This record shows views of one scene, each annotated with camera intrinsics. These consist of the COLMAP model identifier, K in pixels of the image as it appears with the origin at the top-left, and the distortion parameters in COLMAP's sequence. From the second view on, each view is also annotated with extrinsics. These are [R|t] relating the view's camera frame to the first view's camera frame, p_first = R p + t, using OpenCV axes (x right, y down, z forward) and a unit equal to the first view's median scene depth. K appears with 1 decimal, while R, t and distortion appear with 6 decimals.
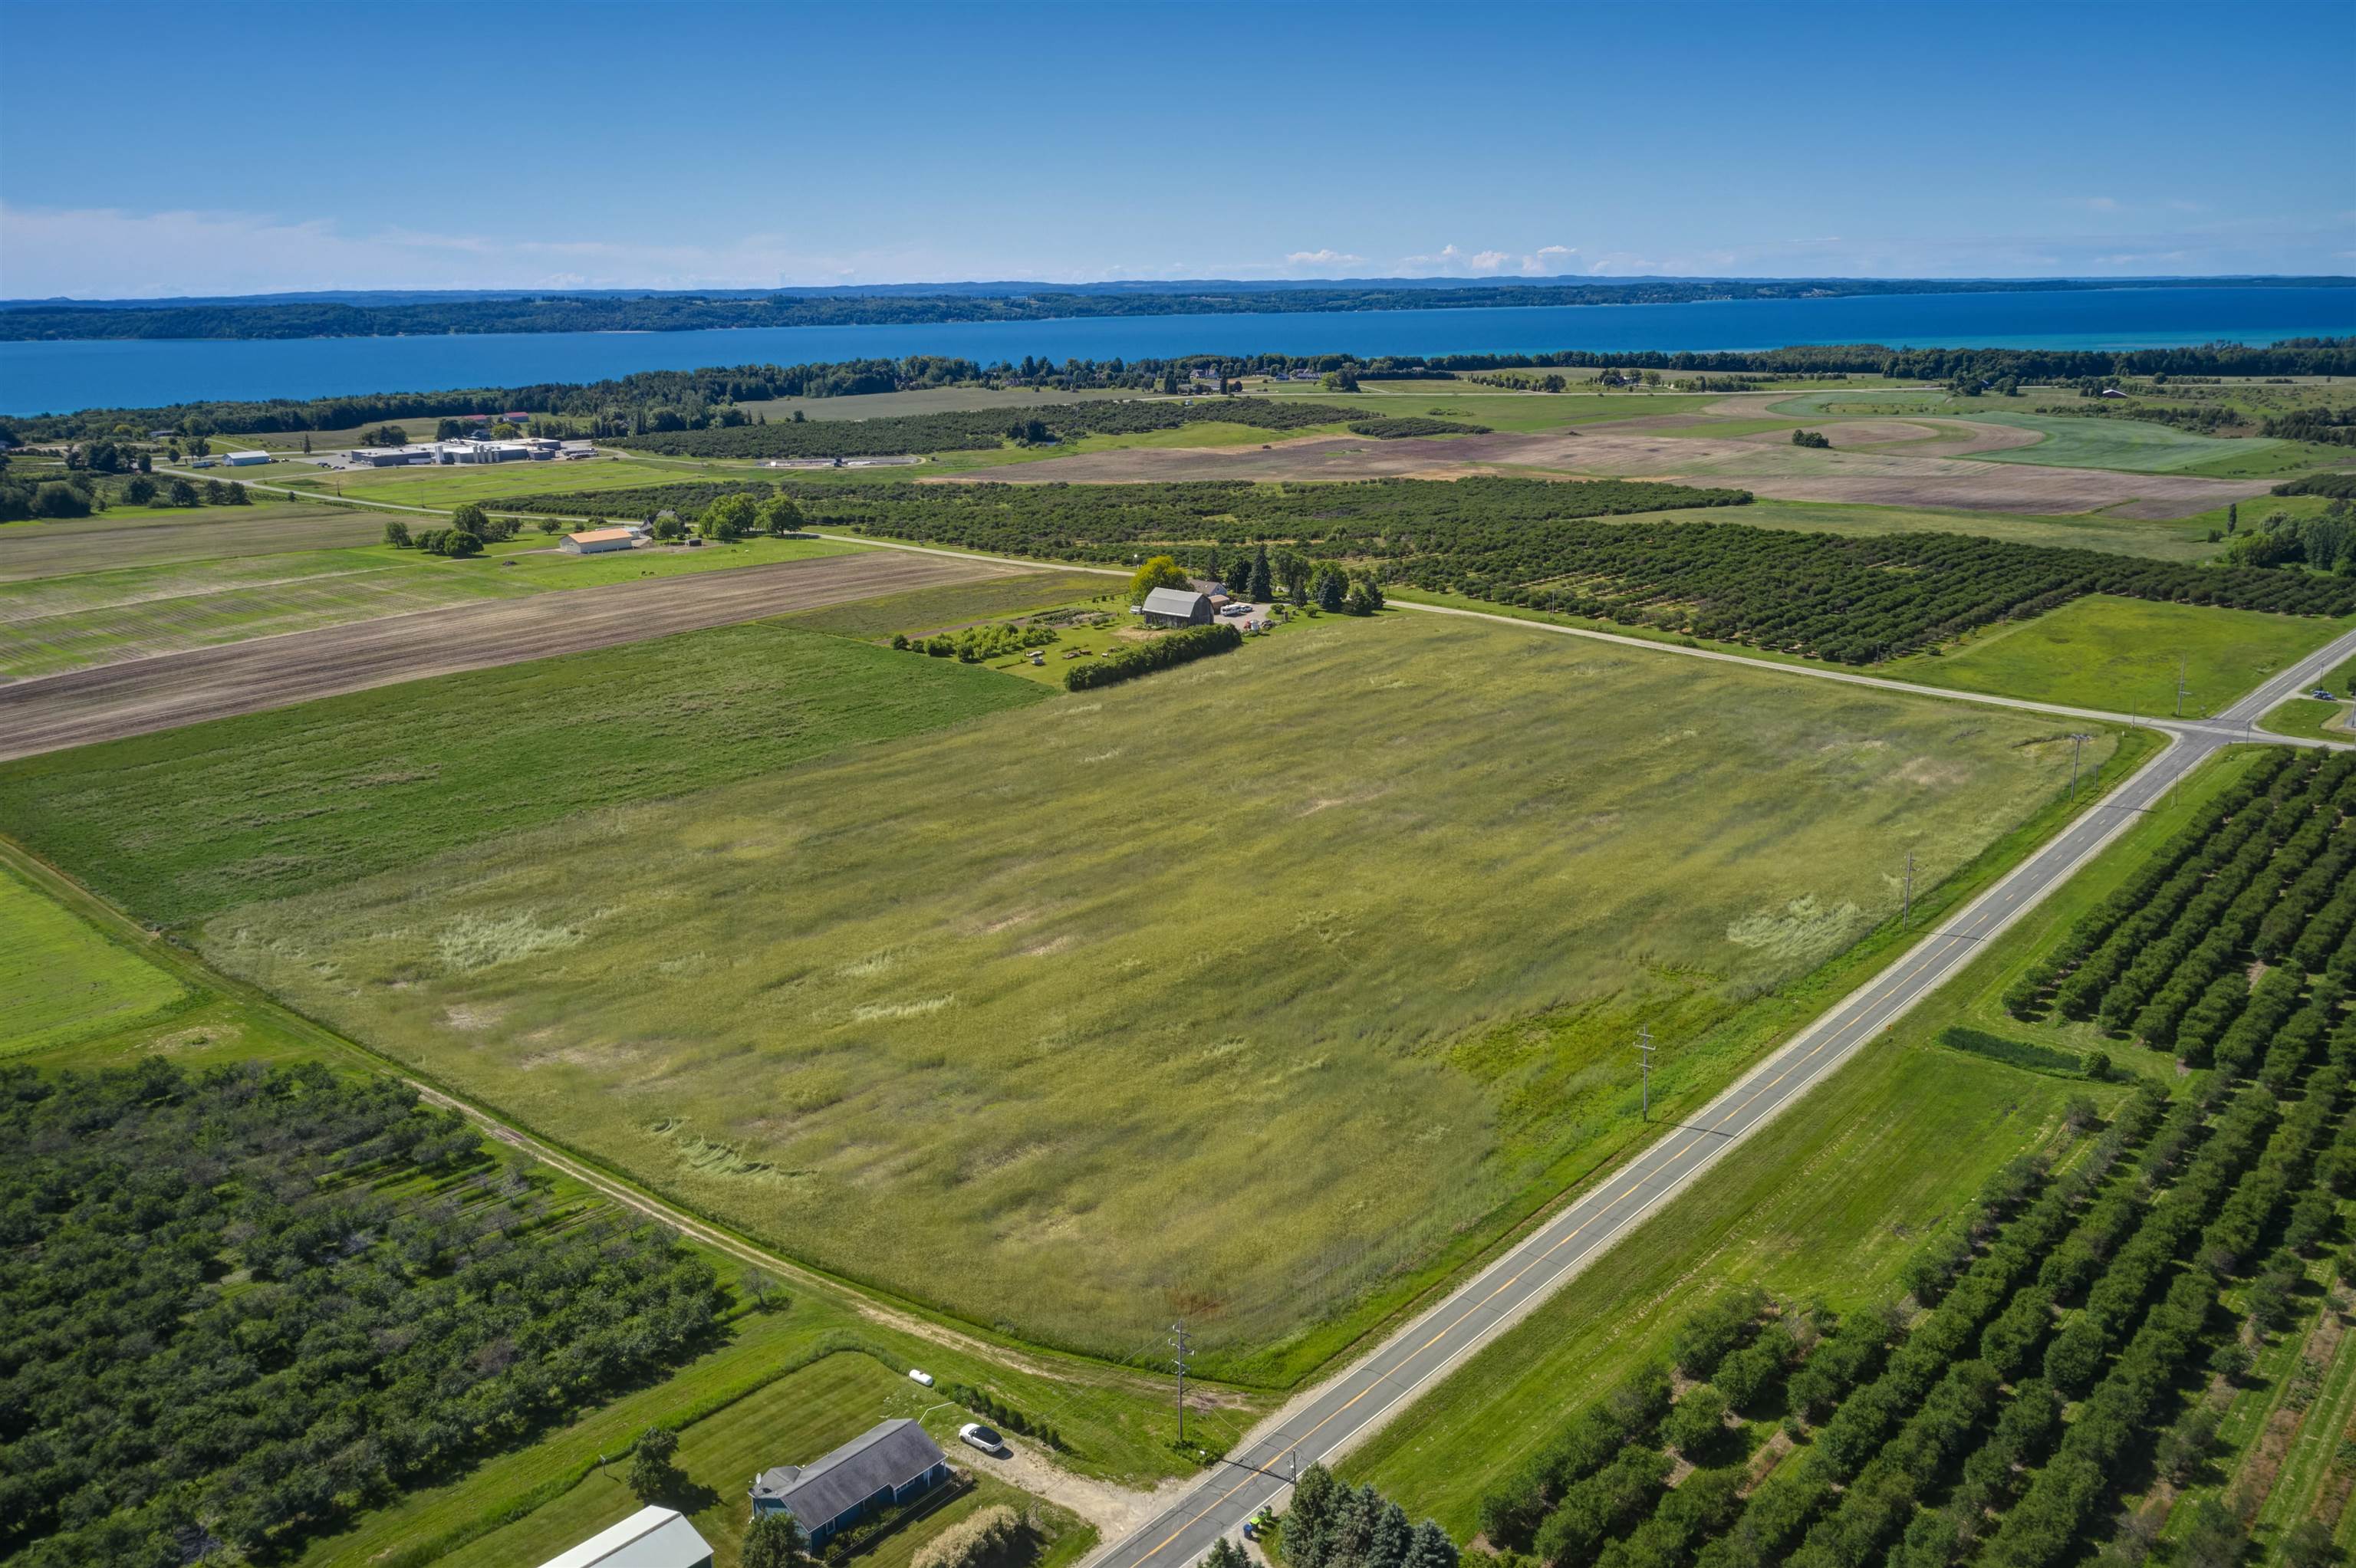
lens RADIAL K [[1822.0, 0, 1187.3], [0, 1822.0, 783.8], [0, 0, 1]] dist [-0.012751, 0.004866]
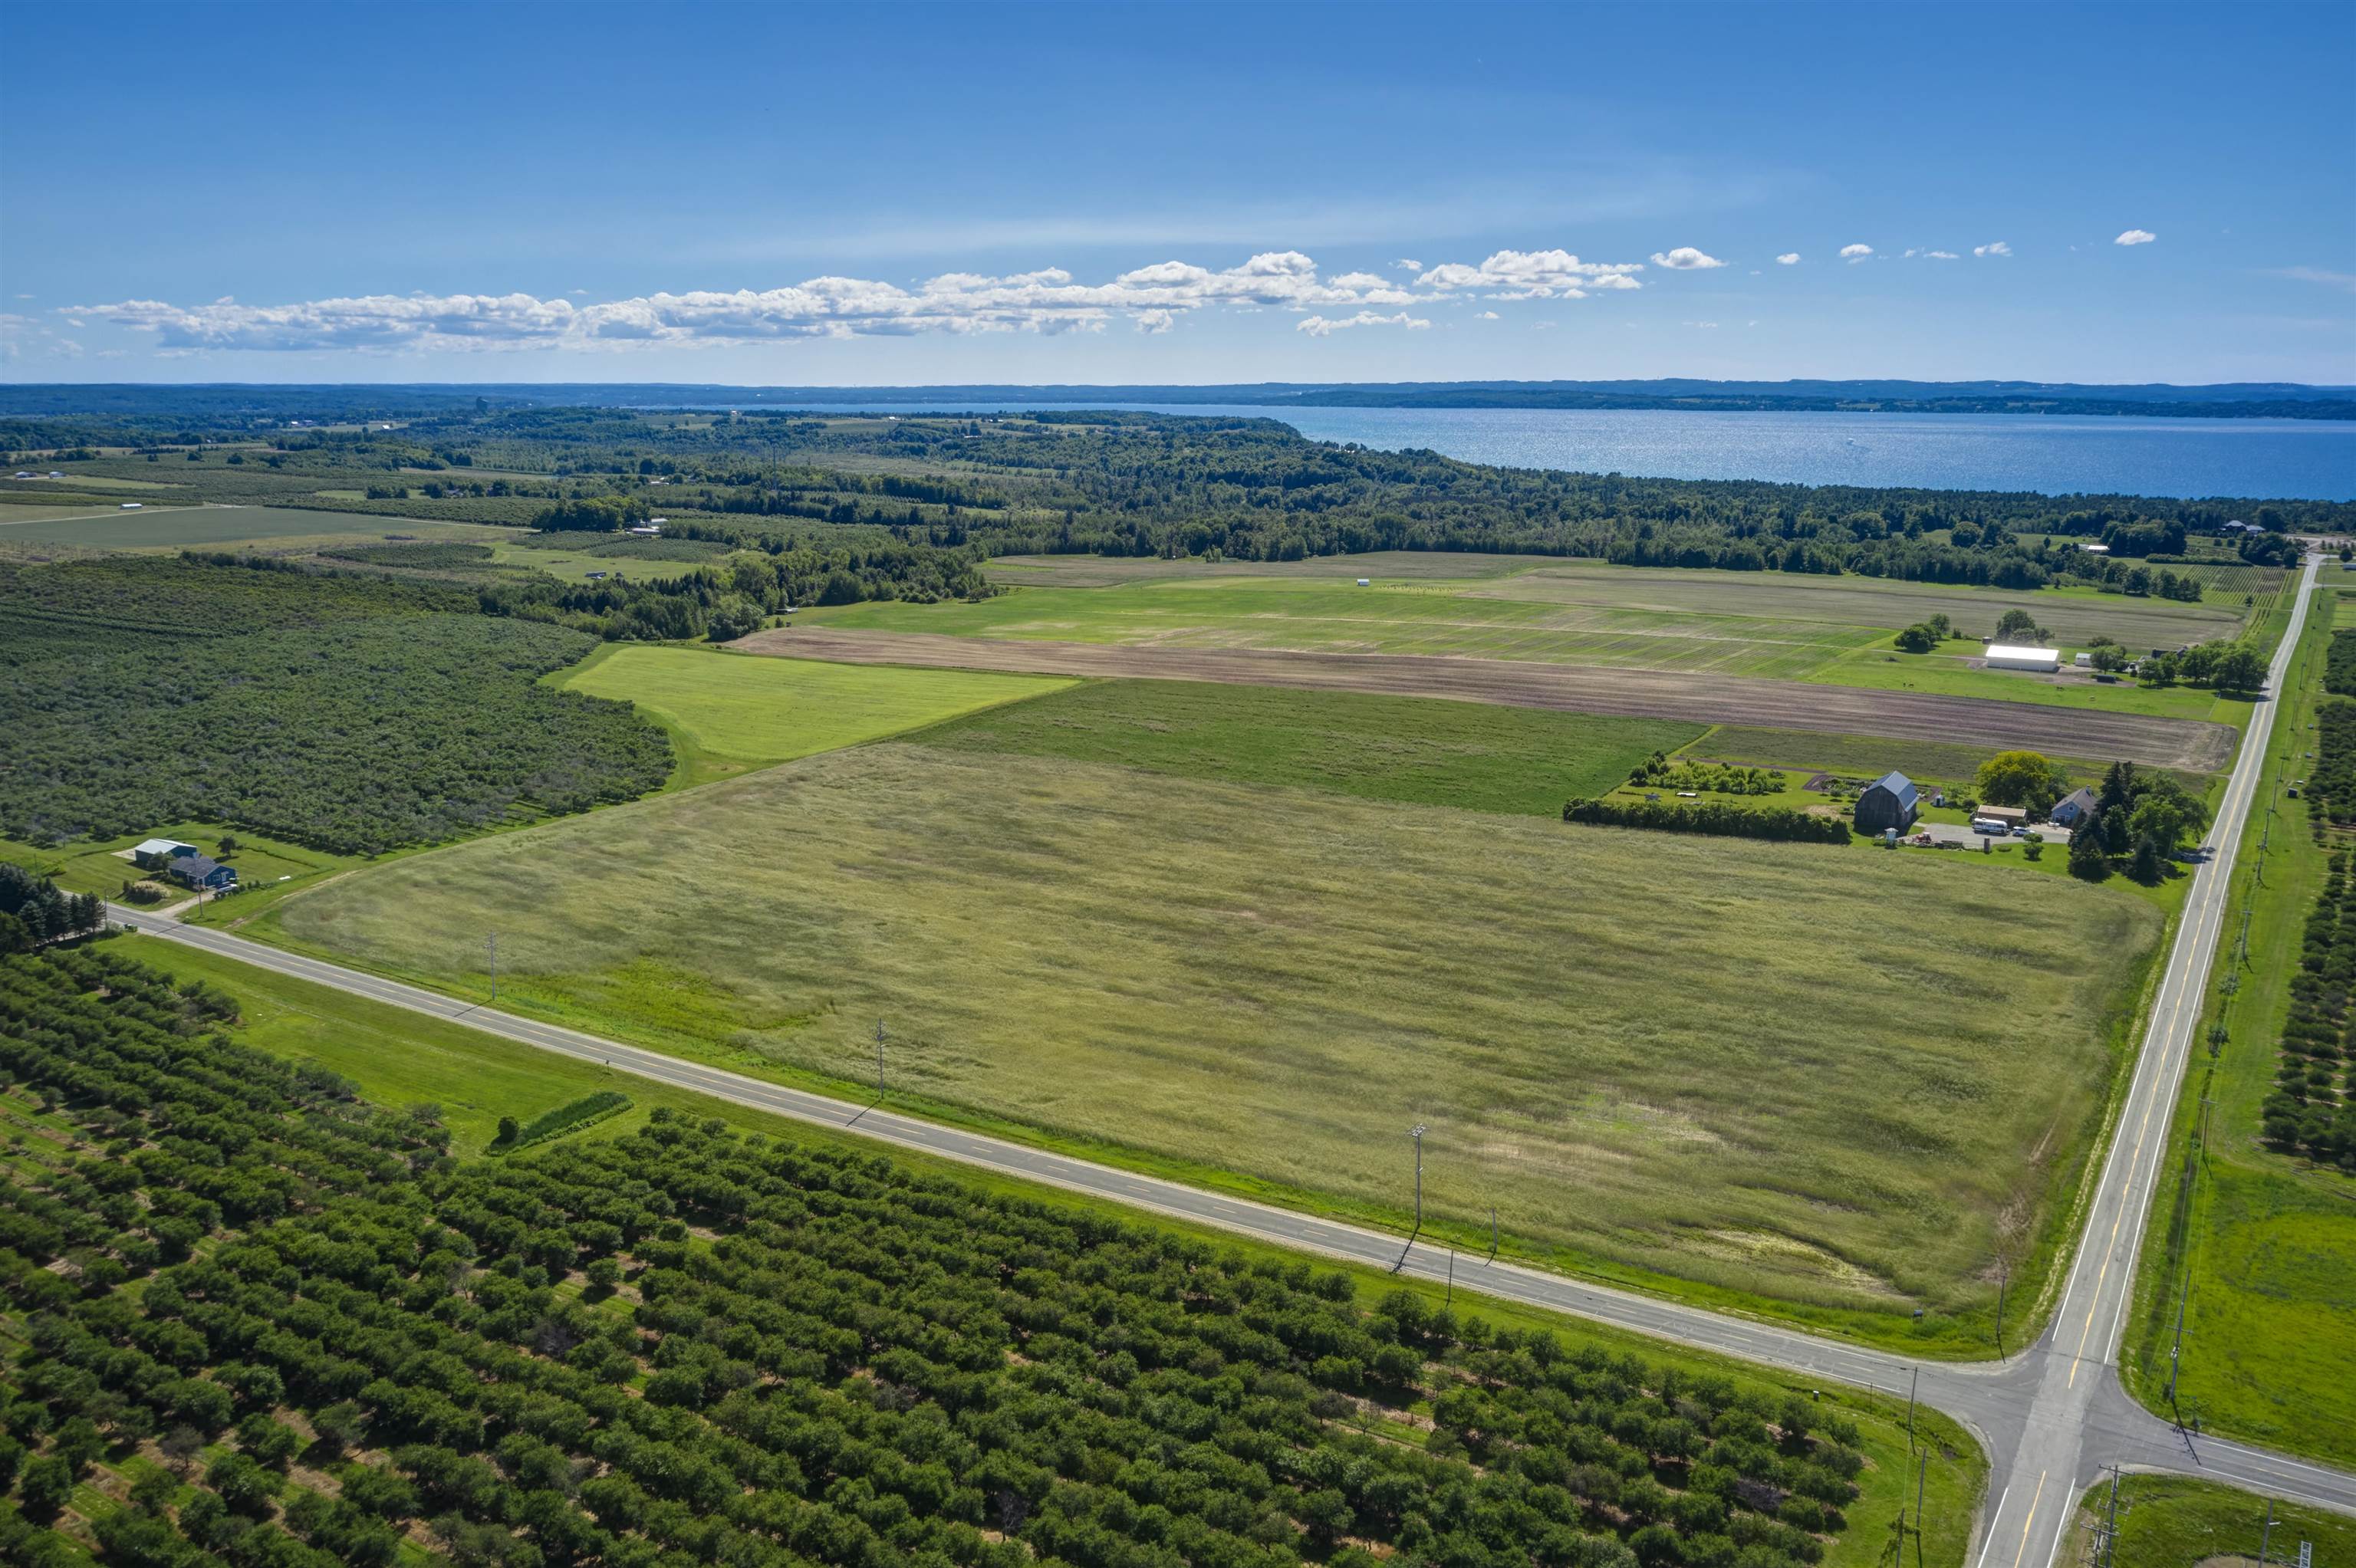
lens RADIAL K [[1822.0, 0, 1200.3], [0, 1822.0, 783.5], [0, 0, 1]] dist [-0.012751, 0.004866]
pose [[0.175750, 0.220612, -0.959397, 0.315819], [-0.261904, 0.949922, 0.170455, -0.069644], [0.948956, 0.221313, 0.224728, 0.215163]]
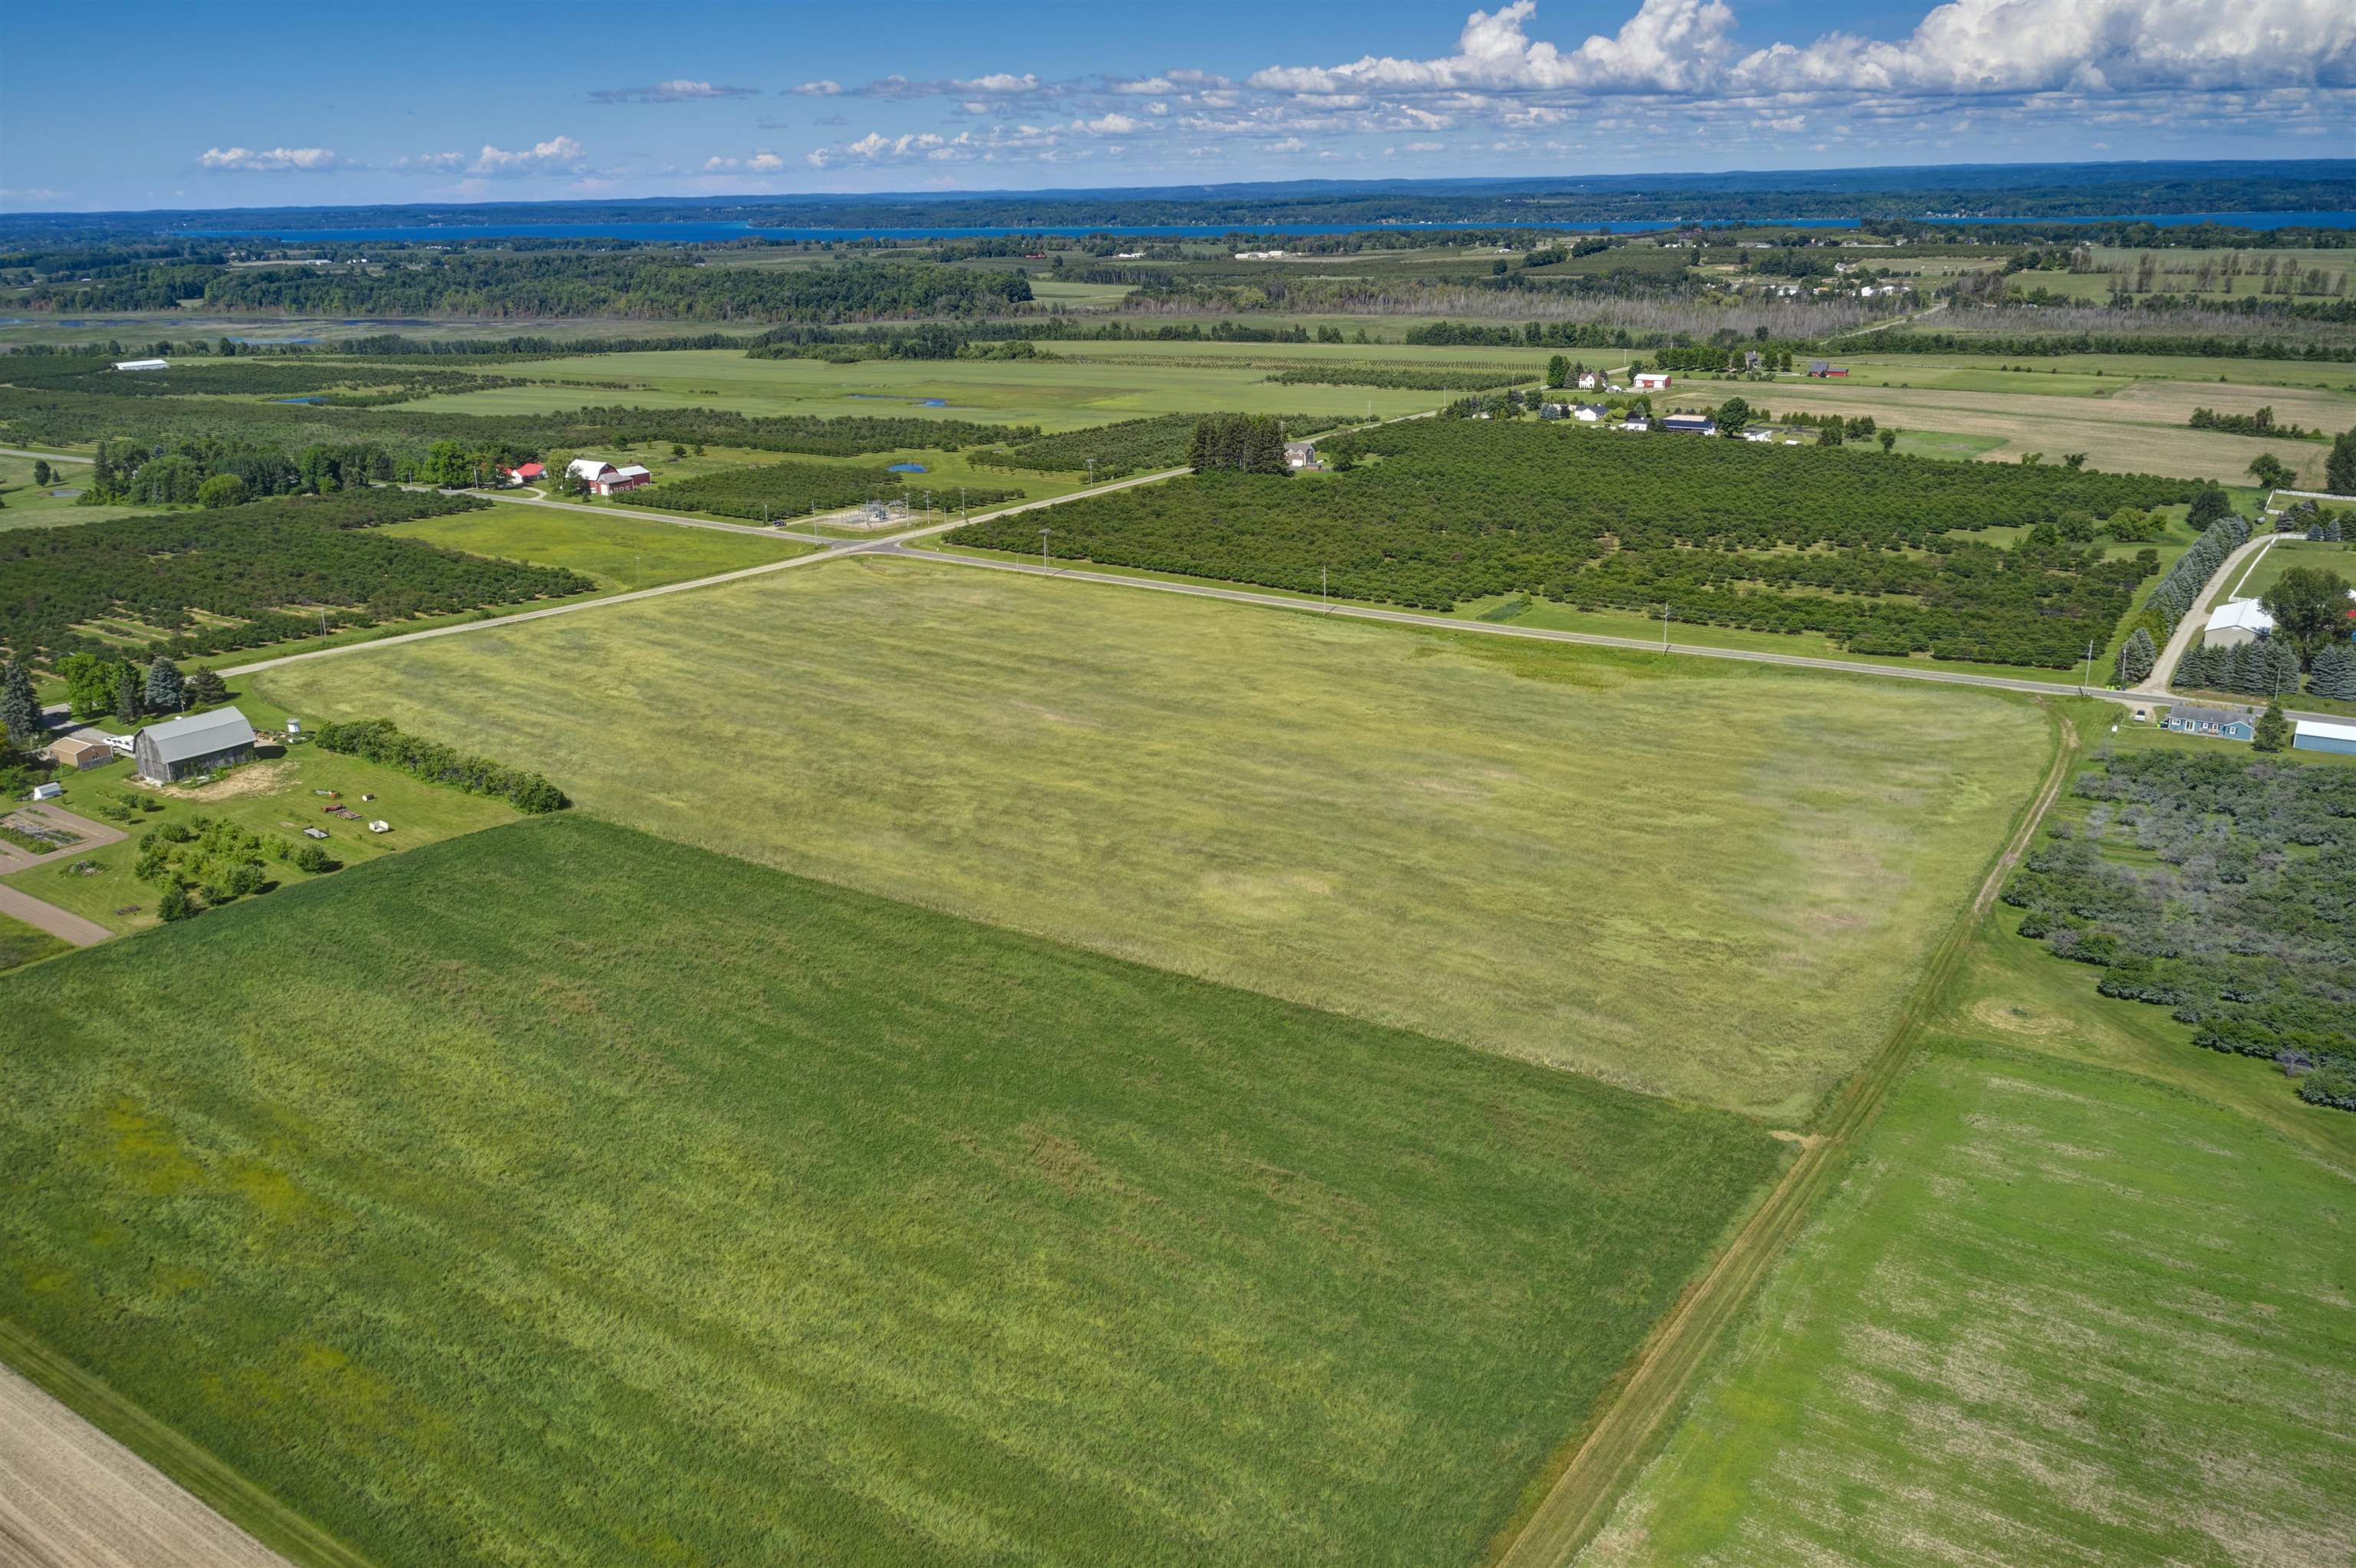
lens RADIAL K [[1822.0, 0, 1176.4], [0, 1822.0, 773.1], [0, 0, 1]] dist [-0.012751, 0.004866]
pose [[-0.114511, -0.288776, 0.950524, -0.277011], [0.282393, 0.907883, 0.309842, -0.078619], [-0.952440, 0.303902, -0.022415, 0.286821]]
